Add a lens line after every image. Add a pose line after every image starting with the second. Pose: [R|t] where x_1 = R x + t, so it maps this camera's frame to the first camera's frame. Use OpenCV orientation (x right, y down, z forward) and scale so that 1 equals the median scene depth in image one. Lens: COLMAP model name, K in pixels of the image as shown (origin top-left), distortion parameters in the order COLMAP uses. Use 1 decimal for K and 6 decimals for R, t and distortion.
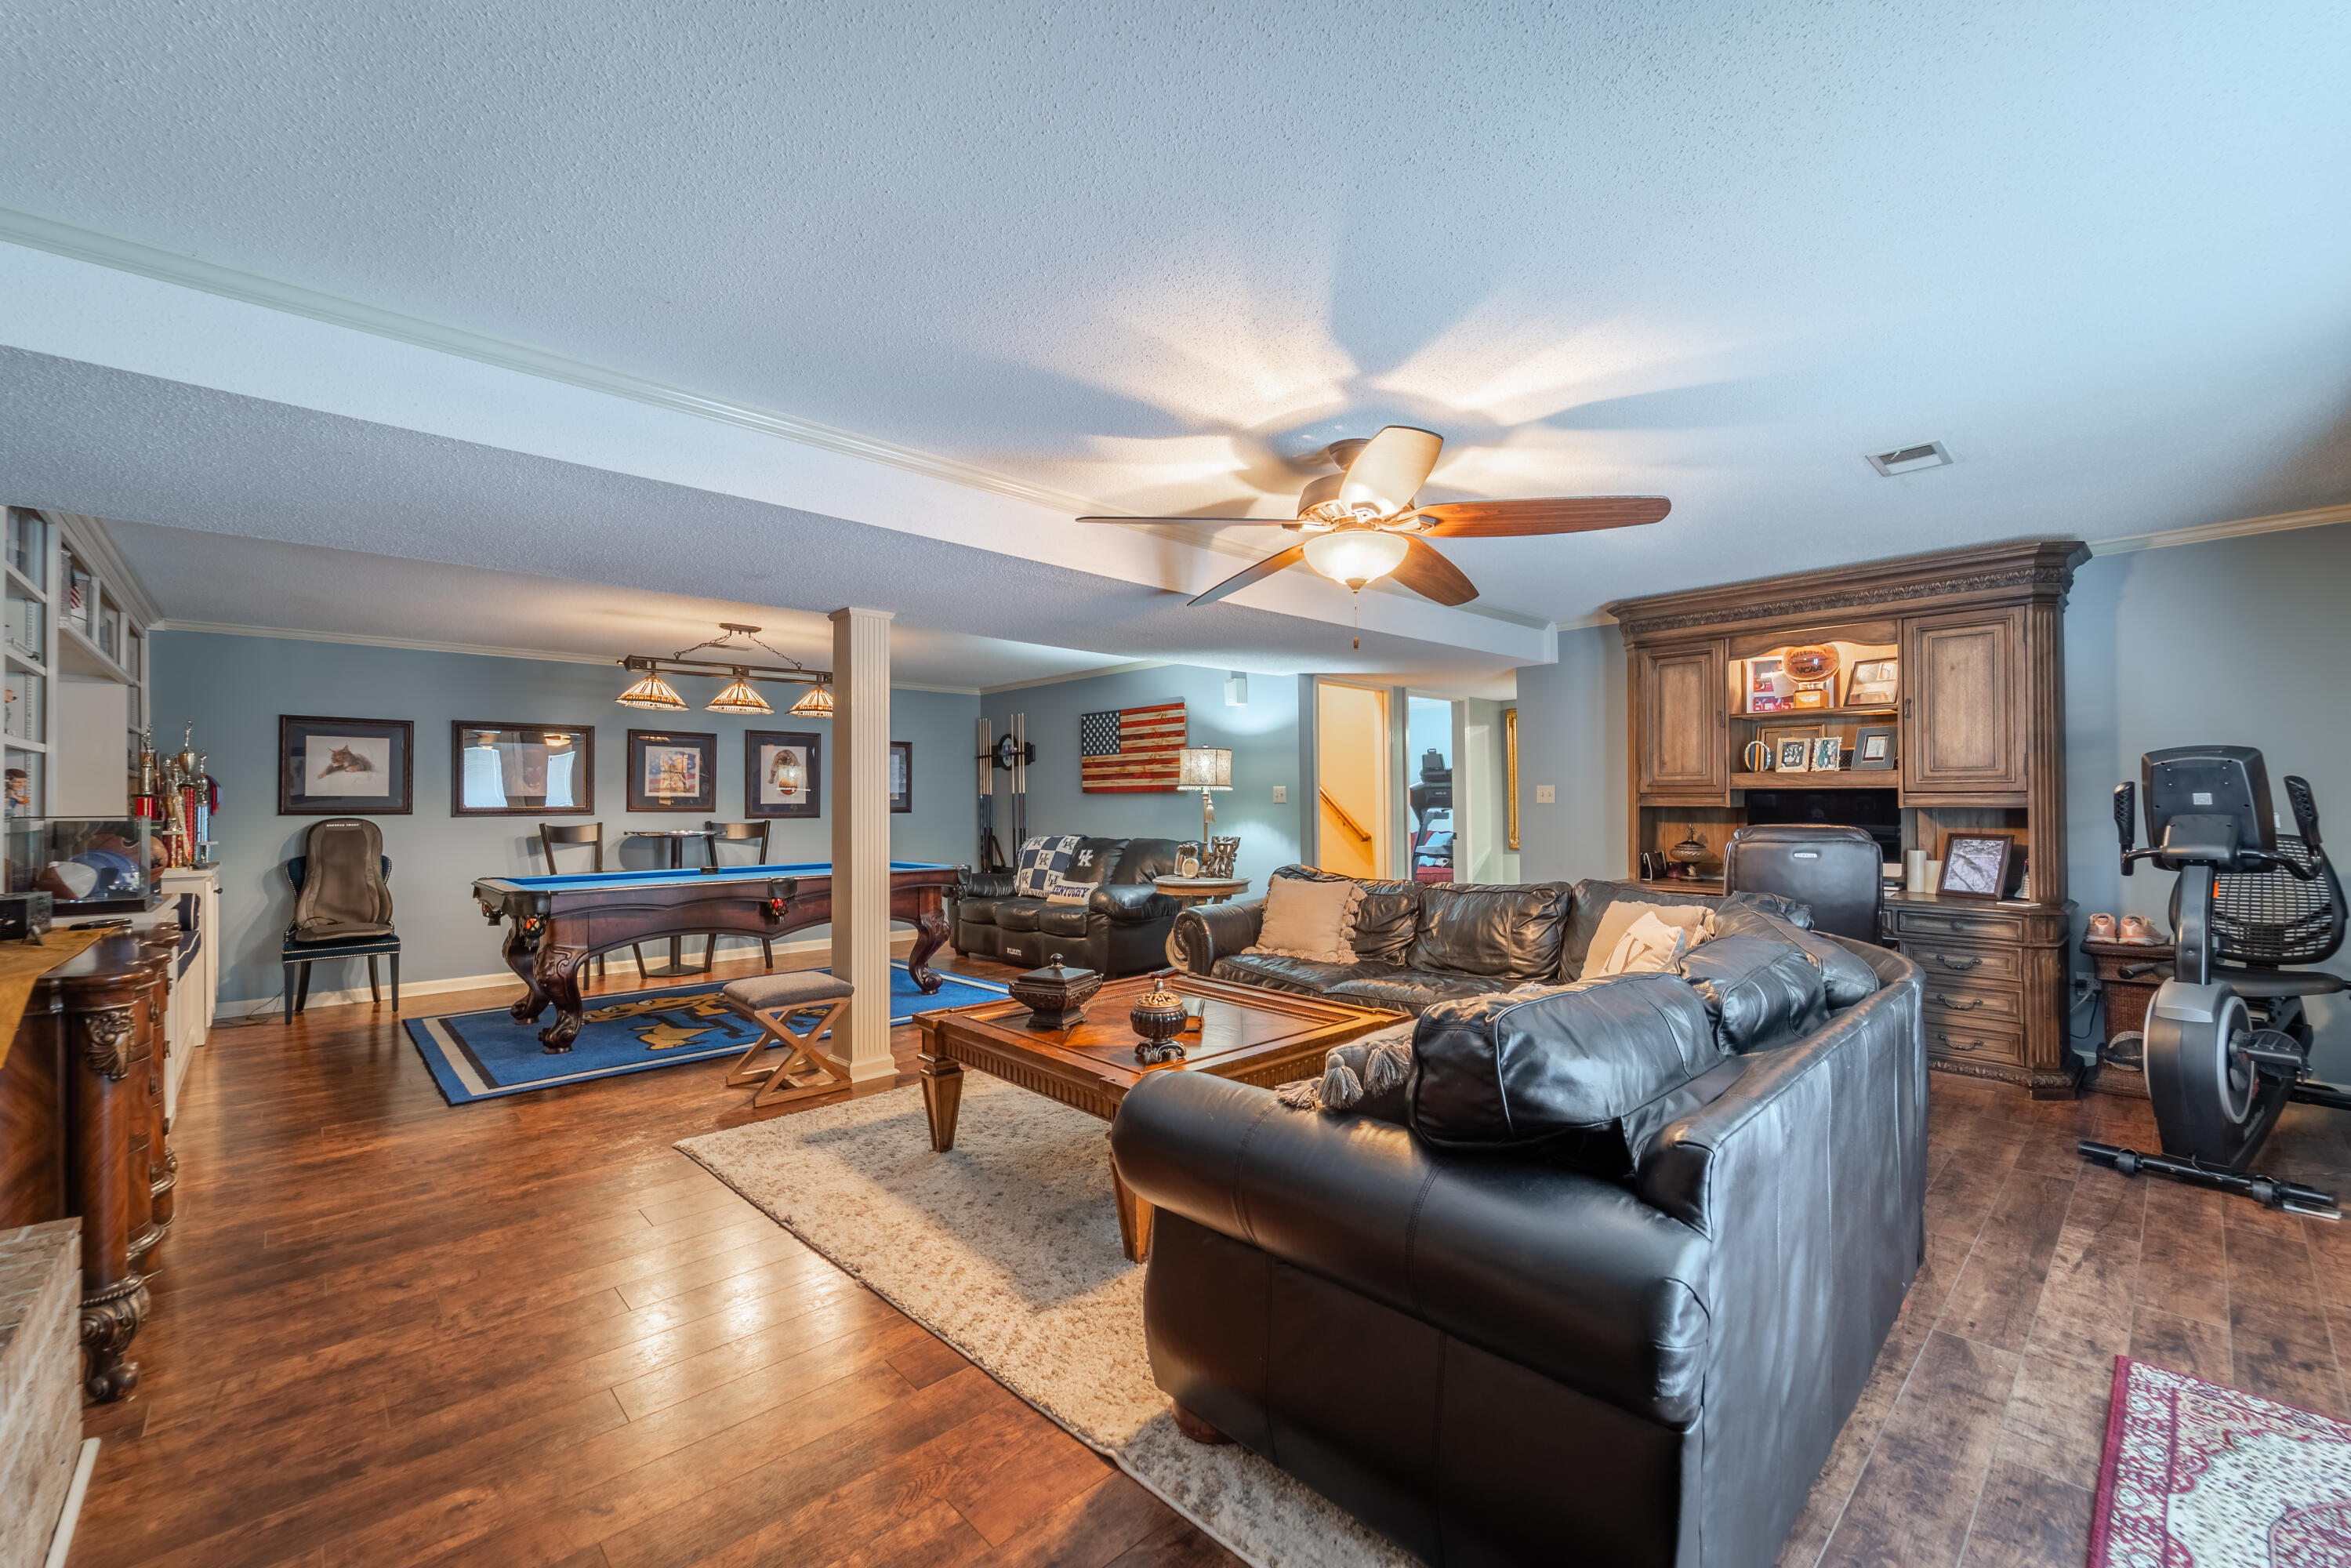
lens RADIAL K [[948.2, 0, 1181.3], [0, 948.2, 785.1], [0, 0, 1]] dist [0.001026, -0.000584]
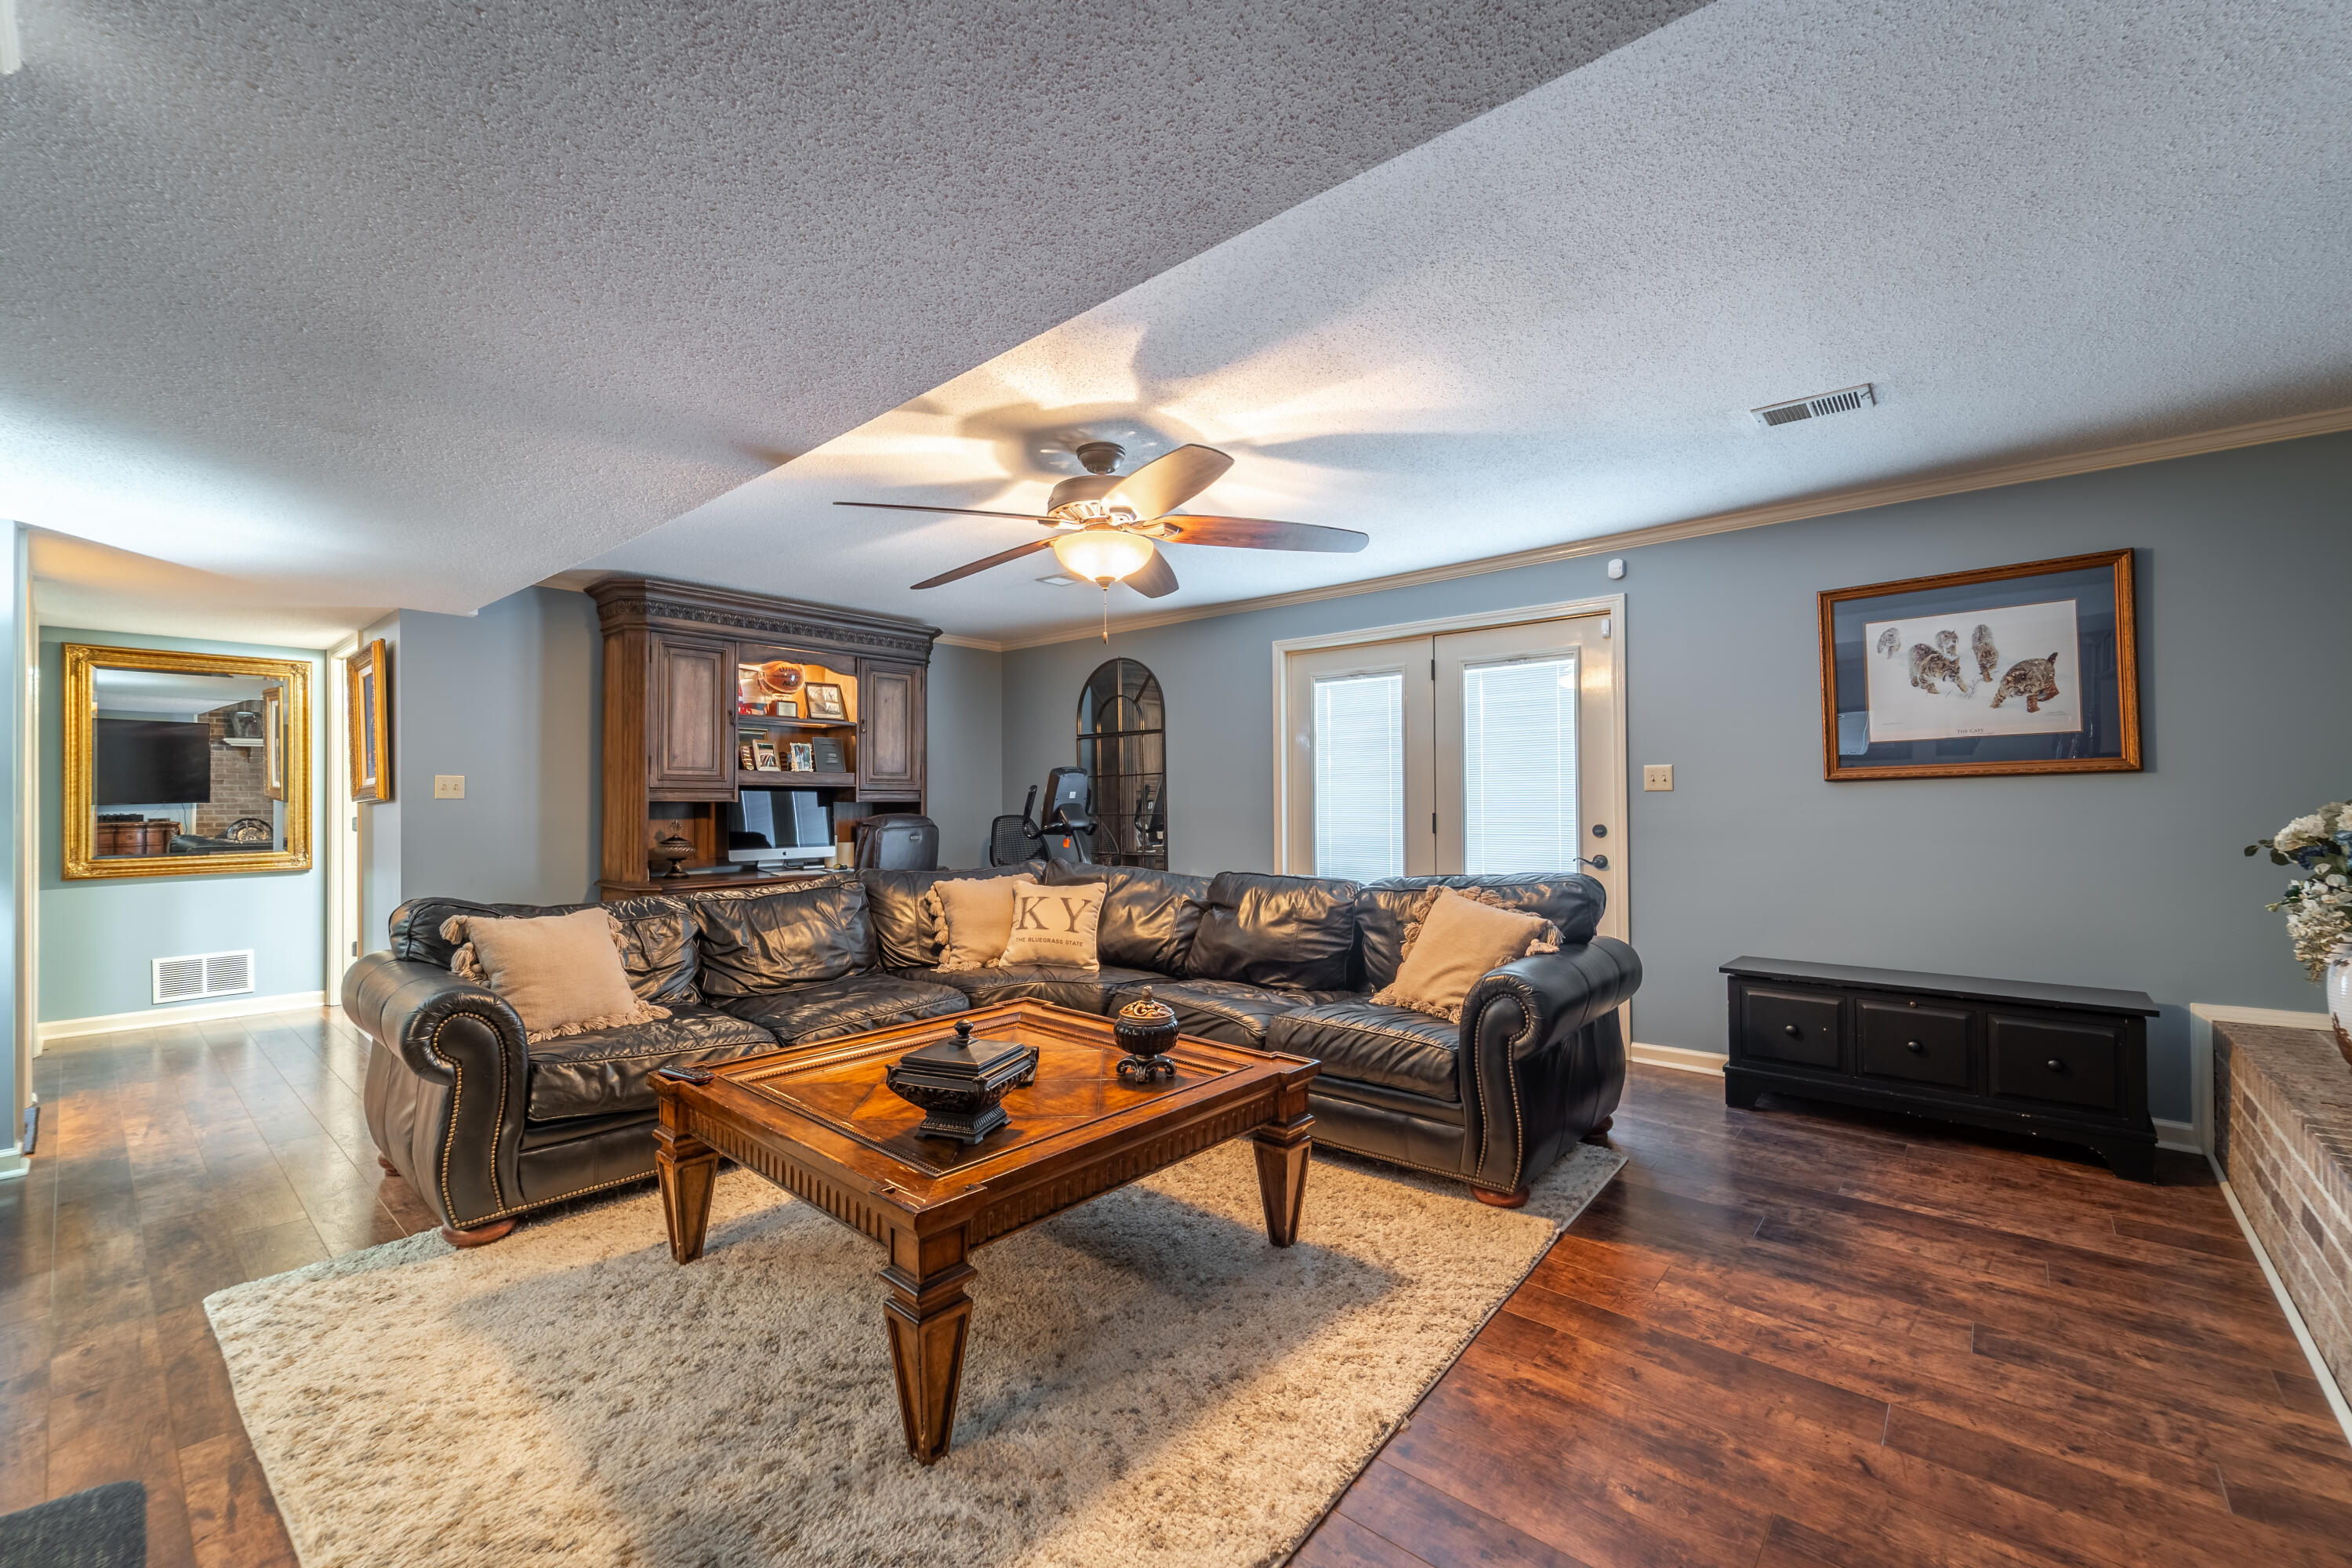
lens RADIAL K [[948.5, 0, 1181.8], [0, 948.5, 785.1], [0, 0, 1]] dist [0.001026, -0.000584]
pose [[-0.098428, 0.021733, 0.994907, -0.601666], [-0.013606, 0.999639, -0.023183, 0.025634], [-0.995051, -0.015819, -0.098096, 0.703984]]
